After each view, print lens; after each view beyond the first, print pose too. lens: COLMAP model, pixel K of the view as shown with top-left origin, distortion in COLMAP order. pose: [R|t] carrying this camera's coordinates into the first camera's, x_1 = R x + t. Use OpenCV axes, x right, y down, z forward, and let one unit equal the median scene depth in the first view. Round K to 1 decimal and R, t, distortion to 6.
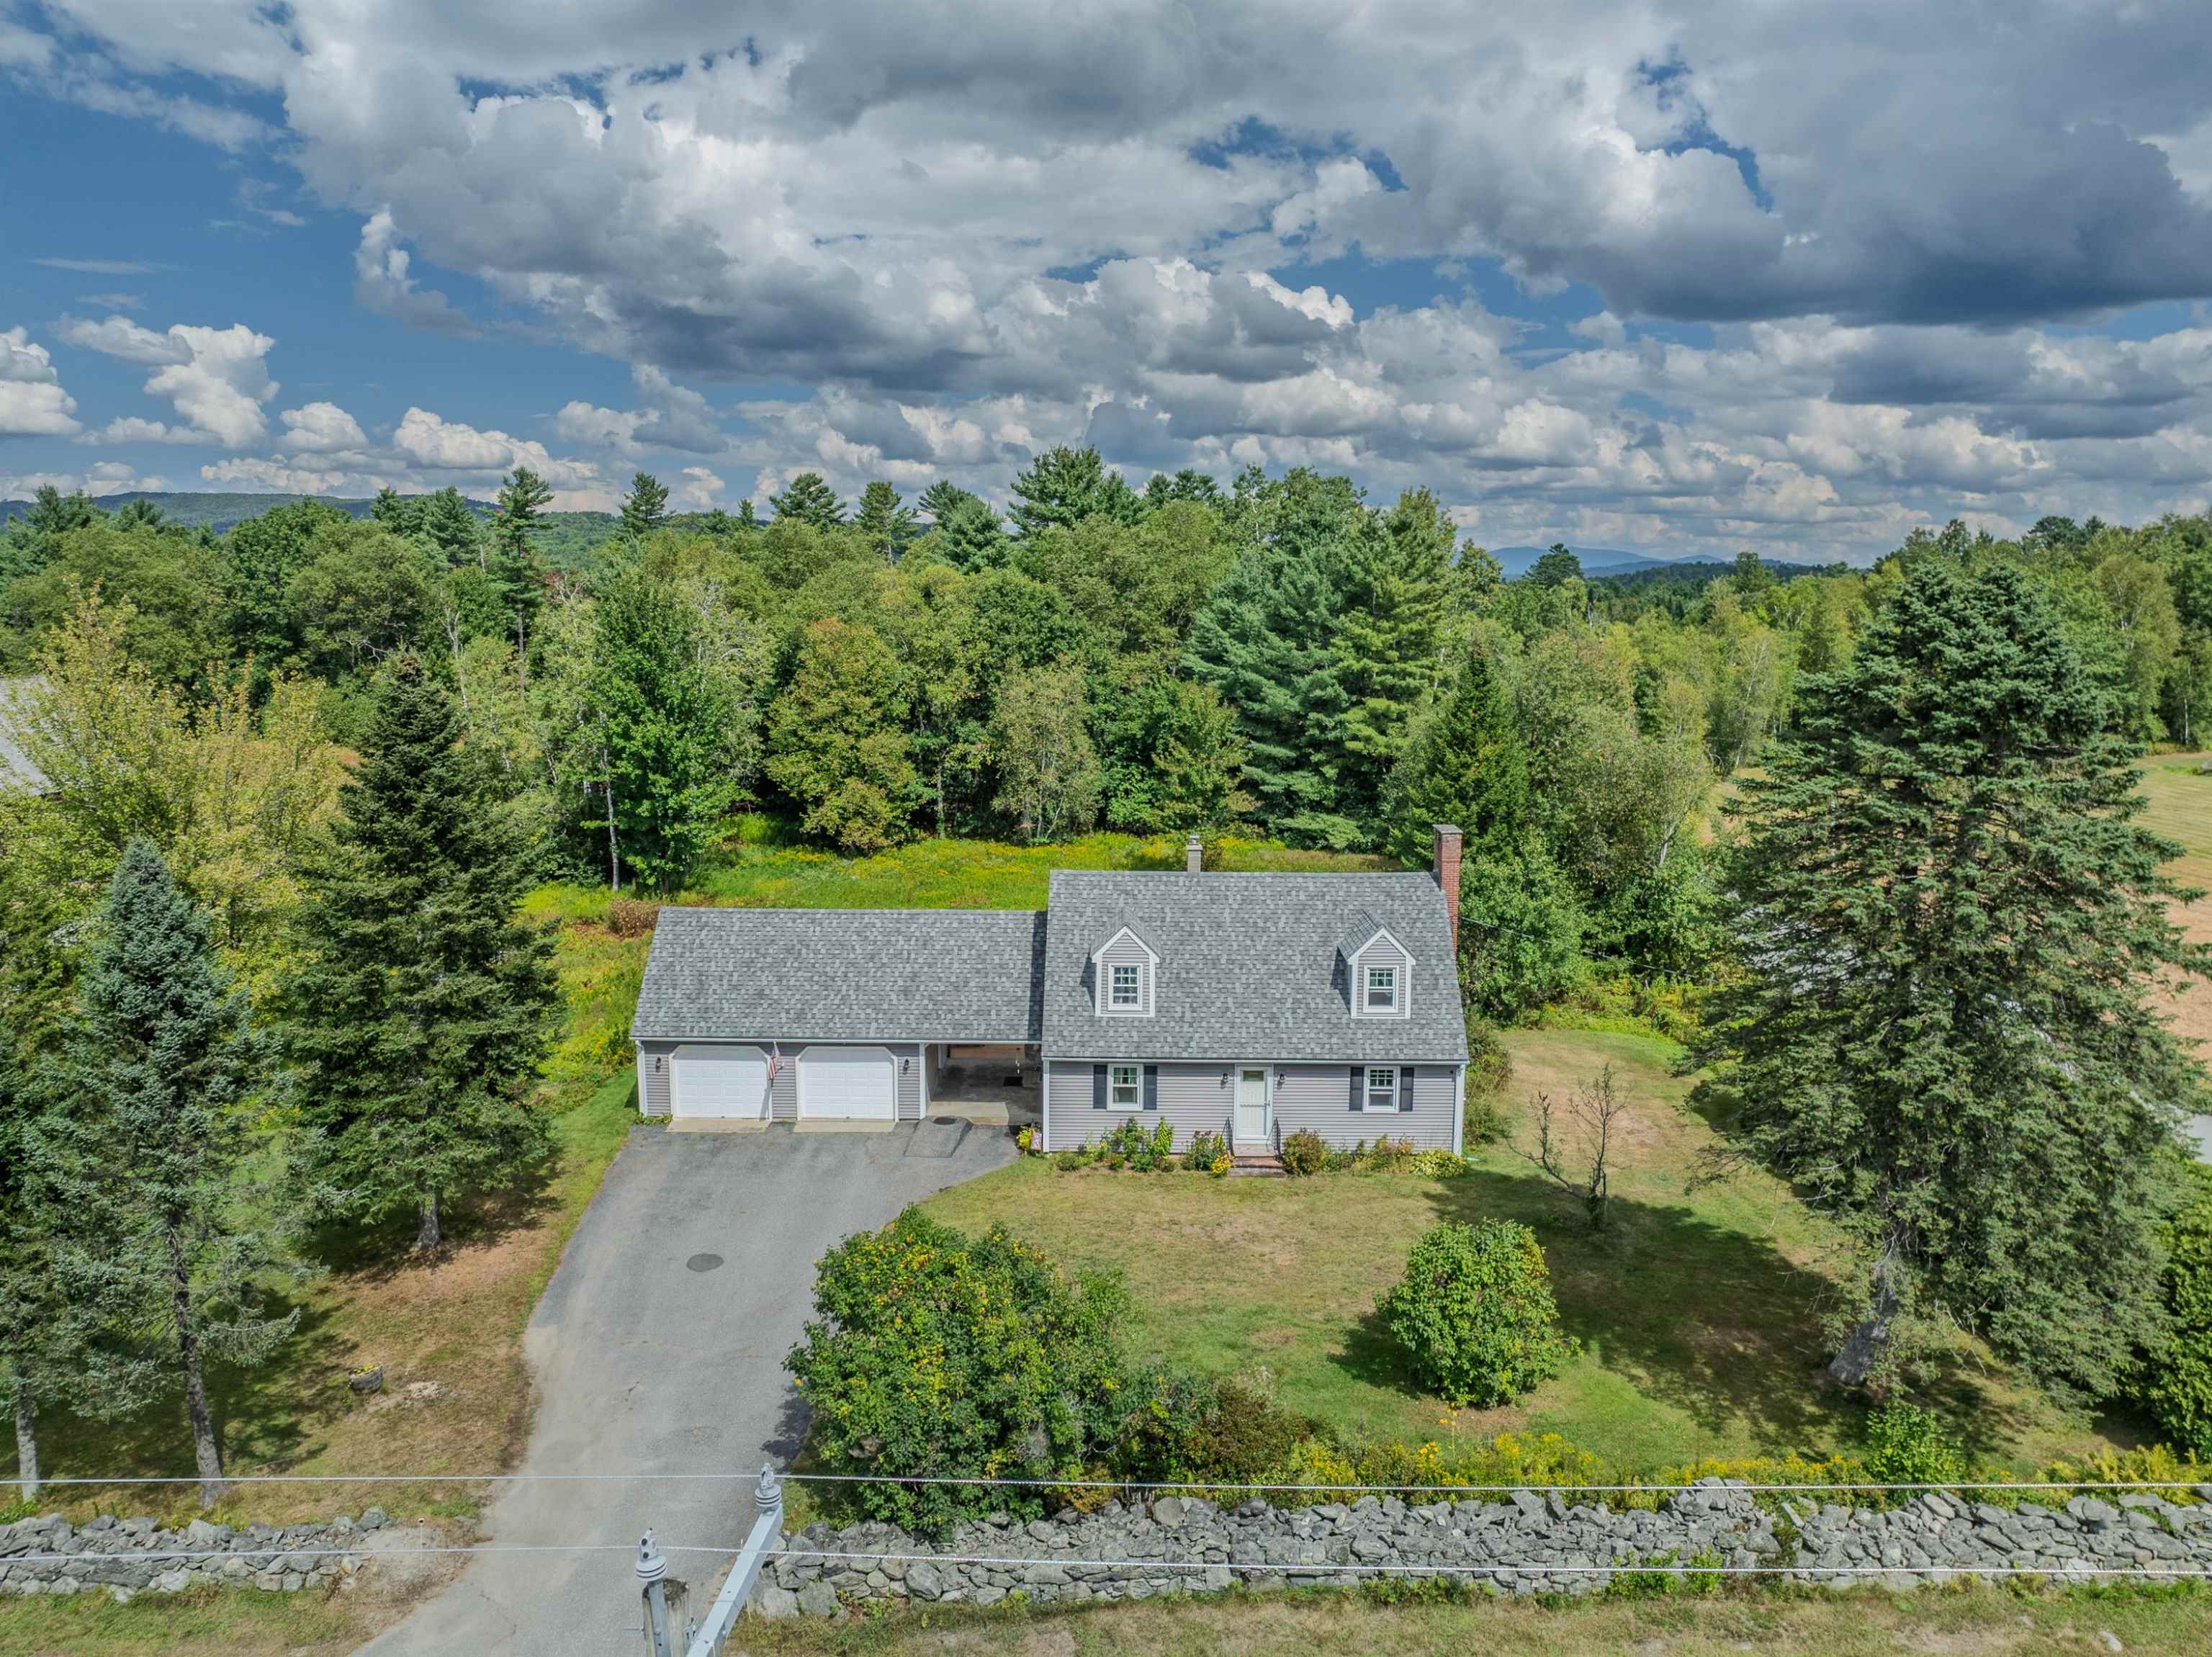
lens RADIAL K [[1565.6, 0, 1106.0], [0, 1565.6, 828.5], [0, 0, 1]] dist [-0.021366, -0.051797]
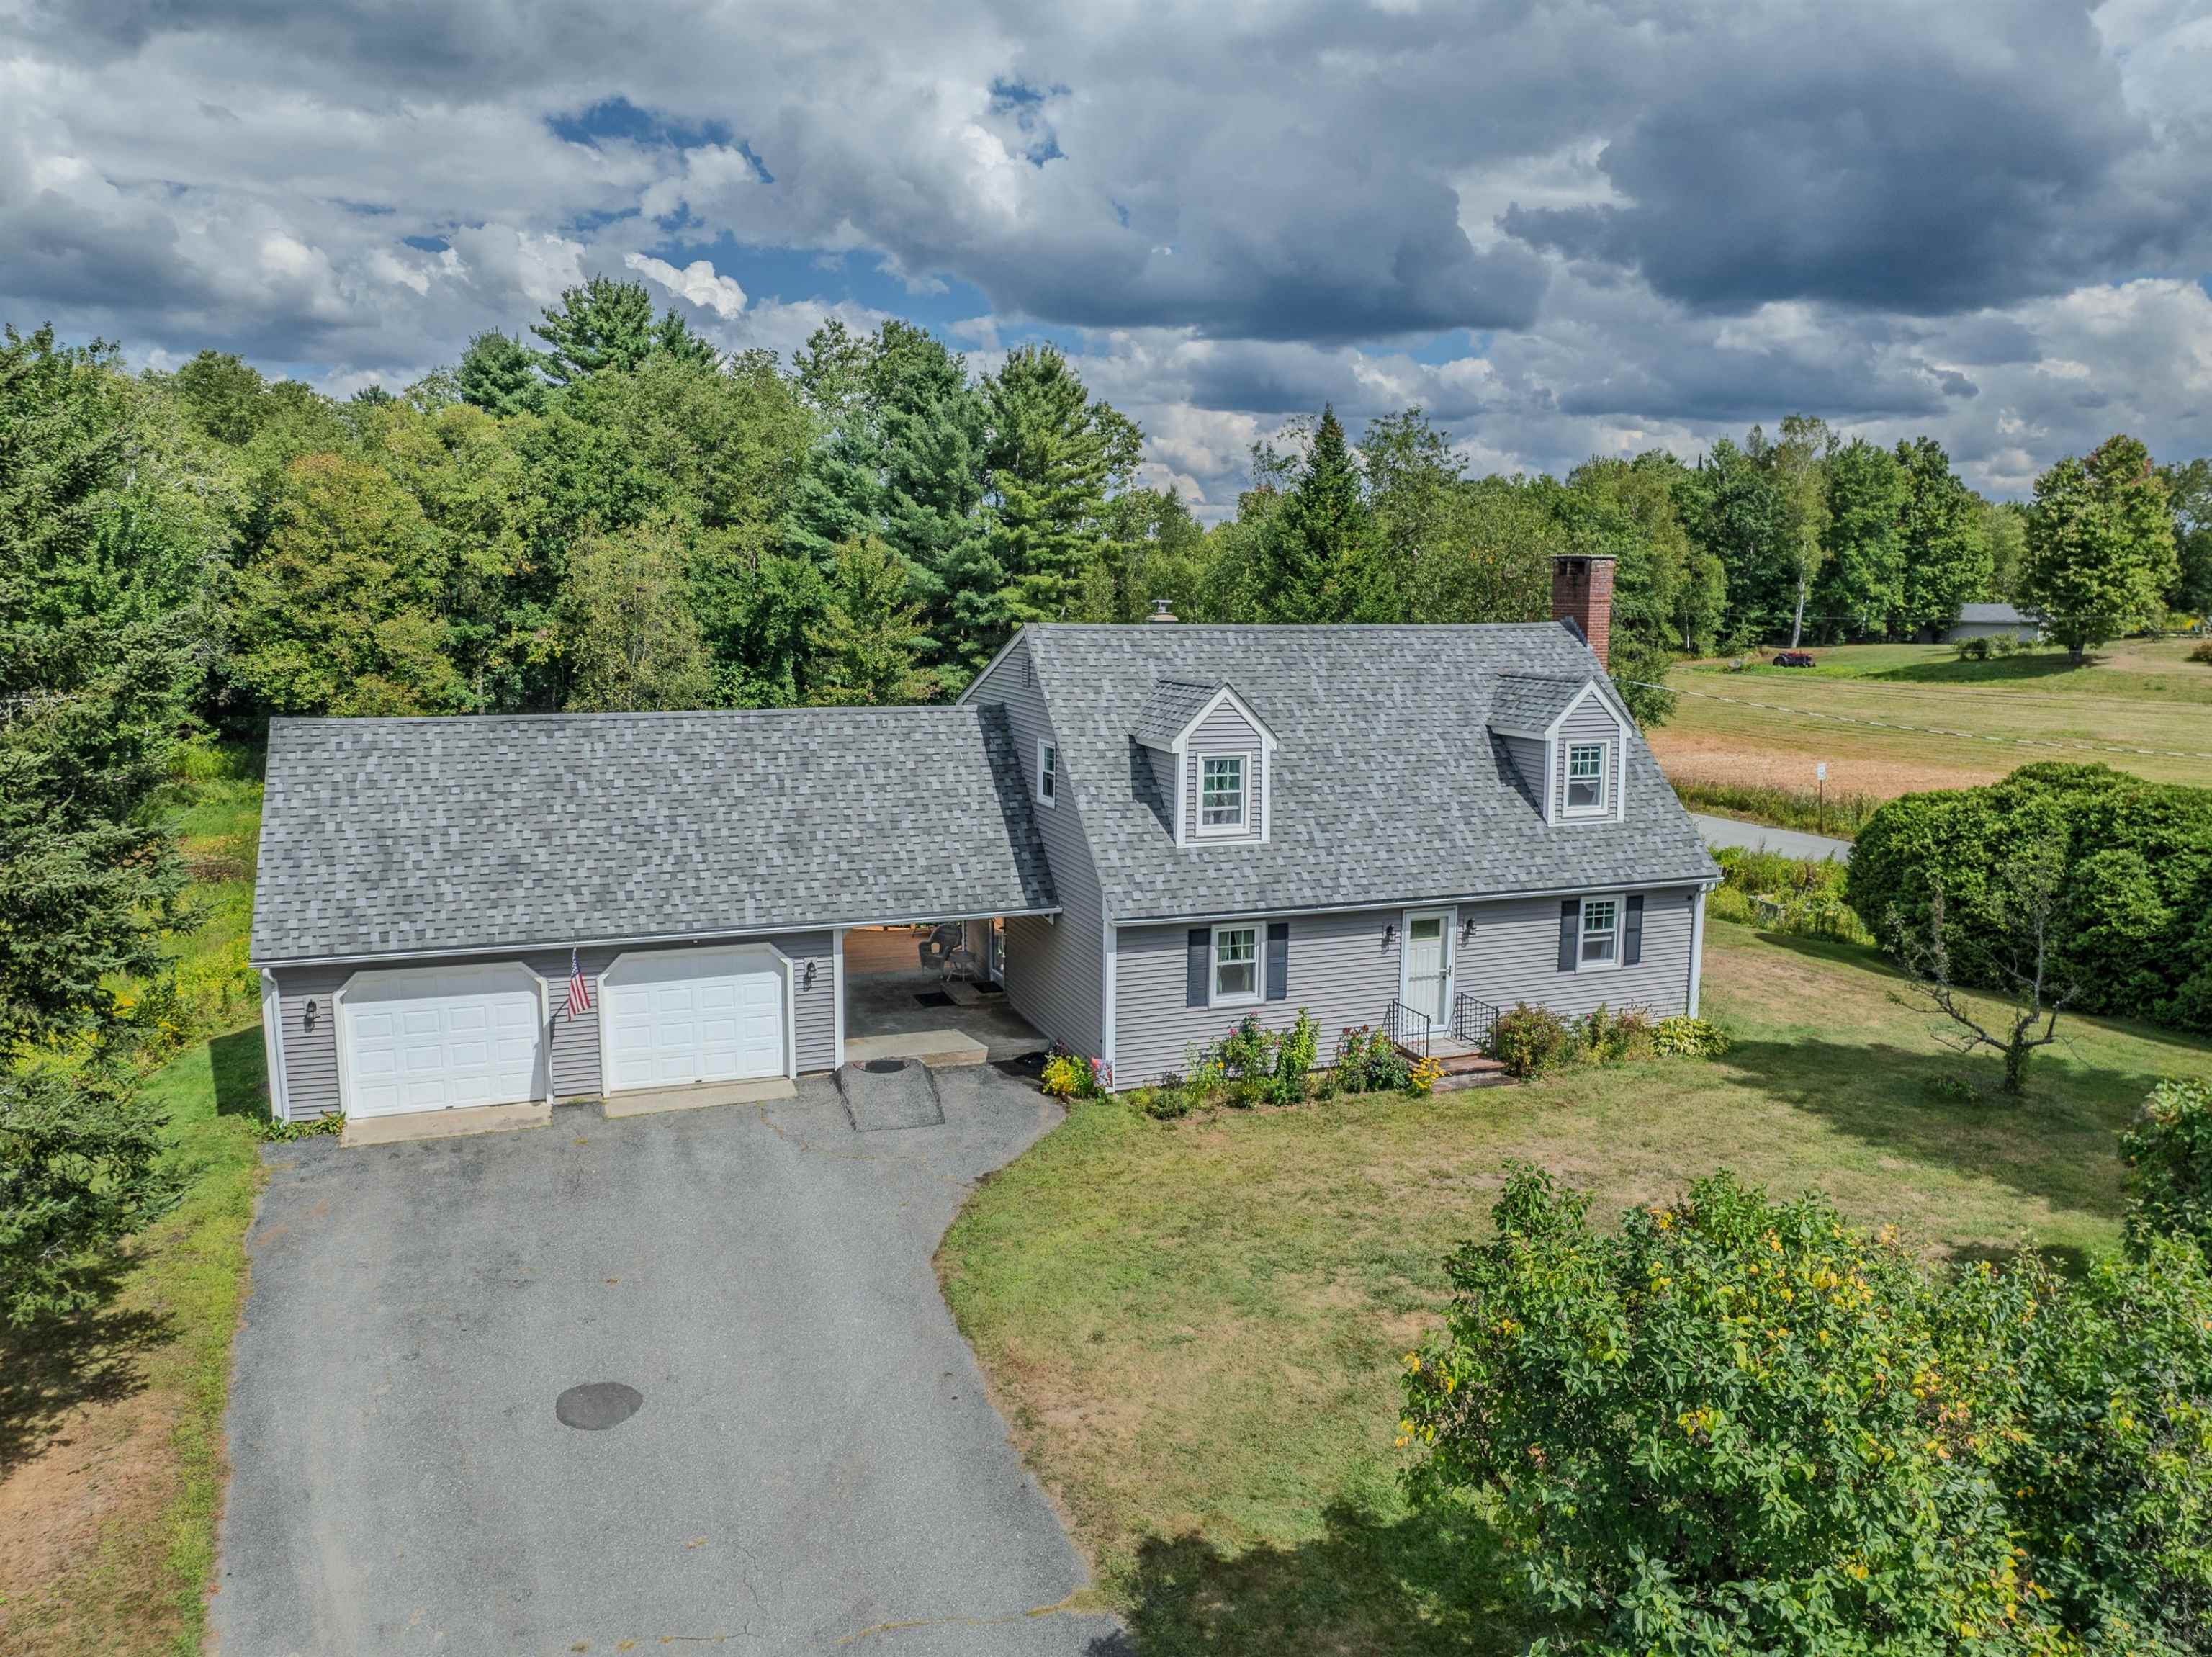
lens RADIAL K [[1558.7, 0, 1106.0], [0, 1558.7, 828.5], [0, 0, 1]] dist [-0.037668, -0.005298]
pose [[0.931142, -0.054118, 0.360619, -0.237444], [0.052574, 0.998518, 0.014096, 0.103673], [-0.360847, 0.005834, 0.932607, 0.476365]]
